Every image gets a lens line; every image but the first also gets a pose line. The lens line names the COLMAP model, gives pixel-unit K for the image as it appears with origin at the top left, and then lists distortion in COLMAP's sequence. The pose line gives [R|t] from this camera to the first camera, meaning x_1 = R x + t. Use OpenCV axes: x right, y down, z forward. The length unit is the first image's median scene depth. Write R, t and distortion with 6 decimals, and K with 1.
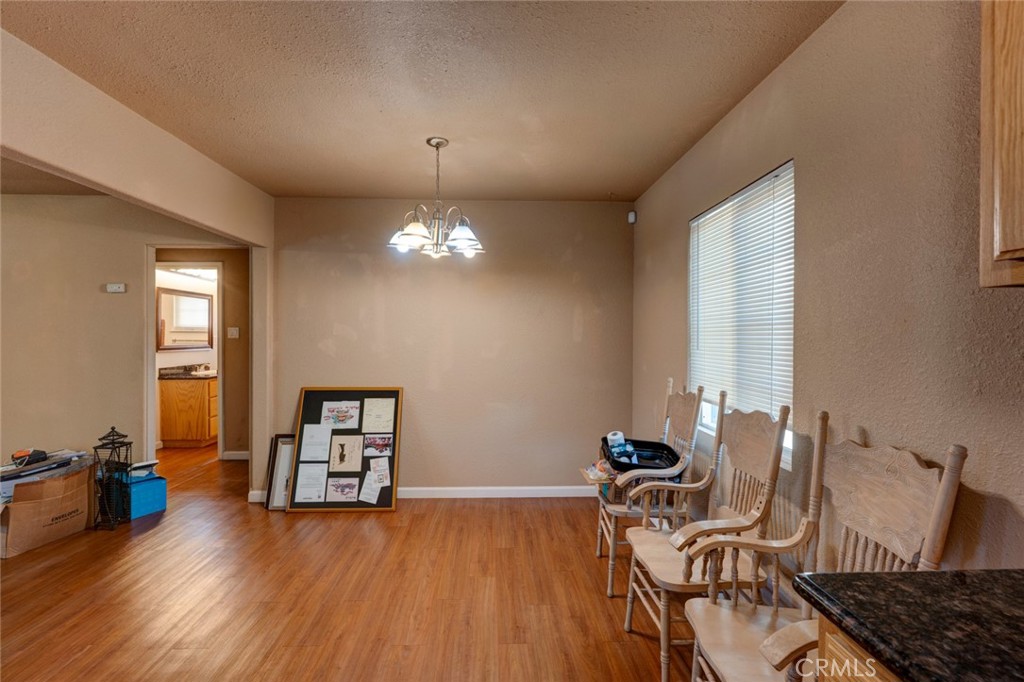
lens RADIAL K [[469.8, 0, 506.9], [0, 469.8, 340.1], [0, 0, 1]] dist [-0.009392, 0.004222]
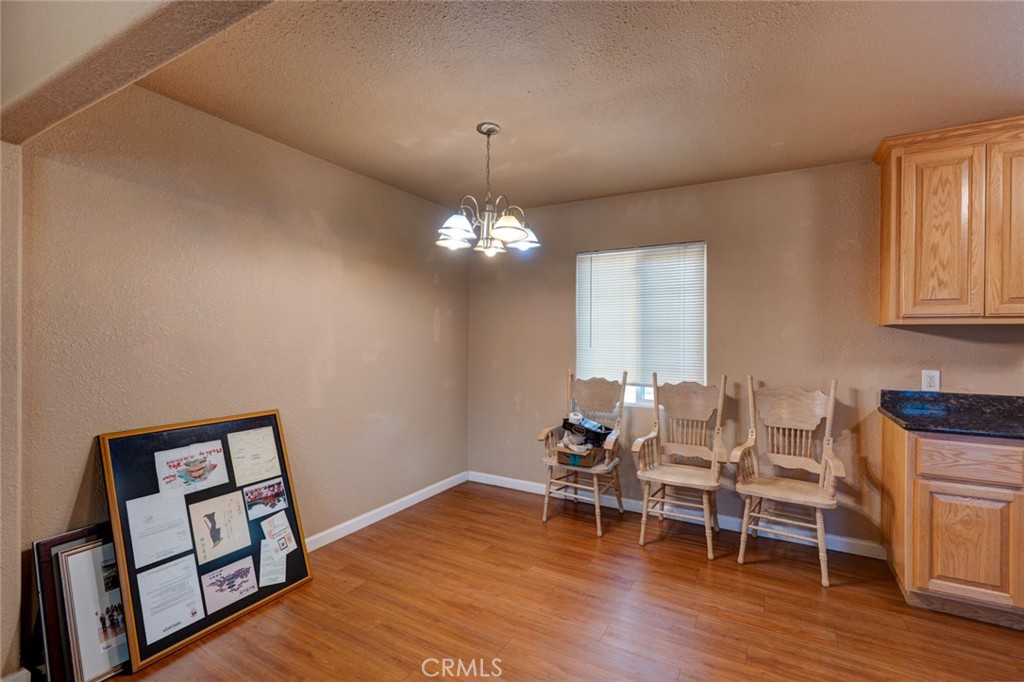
lens RADIAL K [[469.8, 0, 505.0], [0, 469.8, 342.6], [0, 0, 1]] dist [-0.009392, 0.004222]
pose [[0.514329, -0.009941, 0.857535, -0.673855], [0.002793, 0.999947, 0.009917, -0.005331], [-0.857589, -0.002706, 0.514329, 0.361176]]
